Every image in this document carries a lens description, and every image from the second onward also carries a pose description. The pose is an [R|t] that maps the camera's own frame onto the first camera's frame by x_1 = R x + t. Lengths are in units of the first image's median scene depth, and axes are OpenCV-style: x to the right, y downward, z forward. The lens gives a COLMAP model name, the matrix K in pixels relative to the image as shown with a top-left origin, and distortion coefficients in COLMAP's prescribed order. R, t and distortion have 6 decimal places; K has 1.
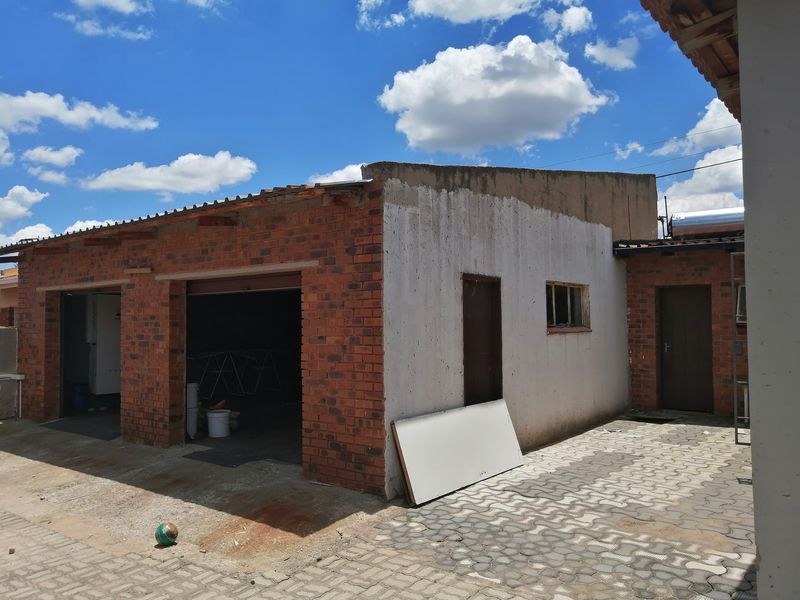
lens RADIAL K [[630.7, 0, 400.7], [0, 630.7, 297.3], [0, 0, 1]] dist [-0.016580, 0.037423]
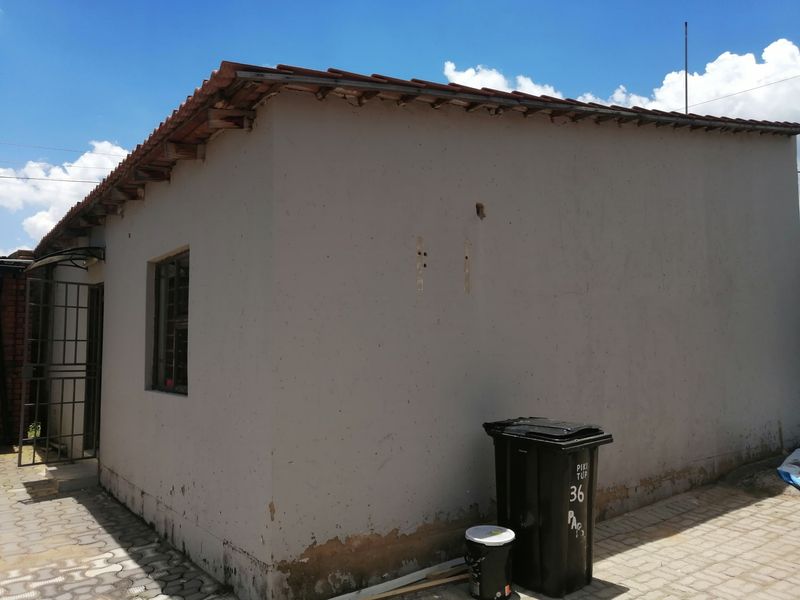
lens RADIAL K [[630.7, 0, 403.4], [0, 630.7, 301.6], [0, 0, 1]] dist [-0.016580, 0.037423]
pose [[0.263684, 0.073353, 0.961816, -0.307674], [-0.039481, 0.997090, -0.065220, 0.010319], [-0.963801, -0.020776, 0.265812, 0.147335]]
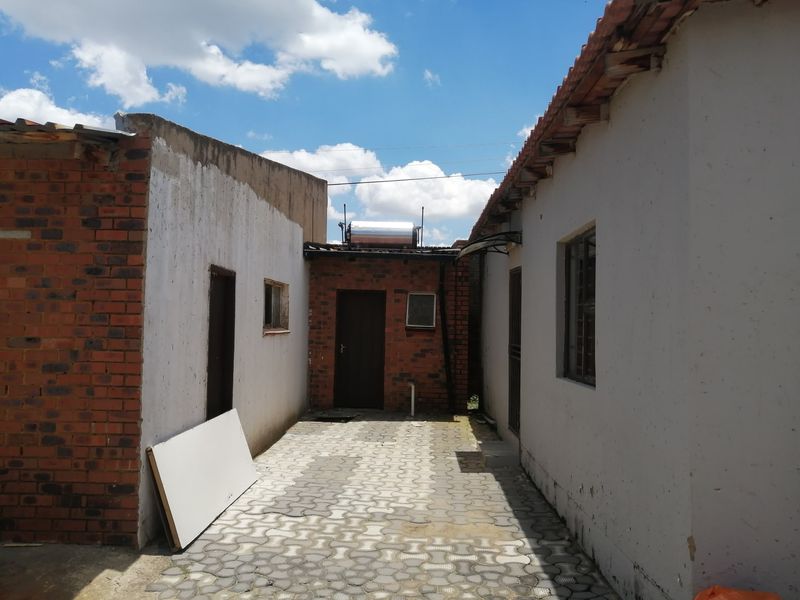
lens RADIAL K [[630.7, 0, 399.1], [0, 630.7, 300.9], [0, 0, 1]] dist [-0.016580, 0.037423]
pose [[0.804545, 0.043090, 0.592326, -0.215284], [-0.049197, 0.998772, -0.005834, 0.003876], [-0.591850, -0.024447, 0.805677, 0.176398]]
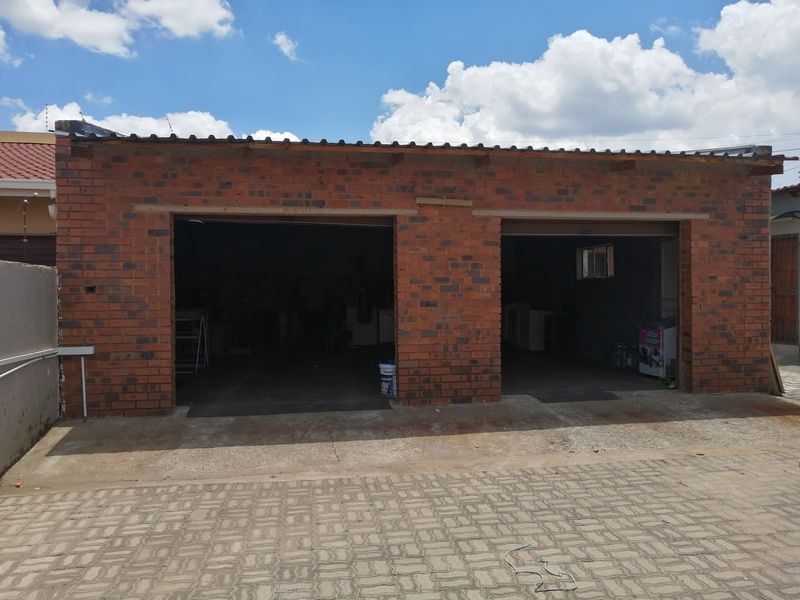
lens RADIAL K [[630.7, 0, 400.8], [0, 630.7, 298.9], [0, 0, 1]] dist [-0.016580, 0.037423]
pose [[0.665482, -0.005474, 0.746393, -1.450325], [-0.027851, 0.999095, 0.032159, 0.083336], [-0.745894, -0.042189, 0.664728, 0.631751]]
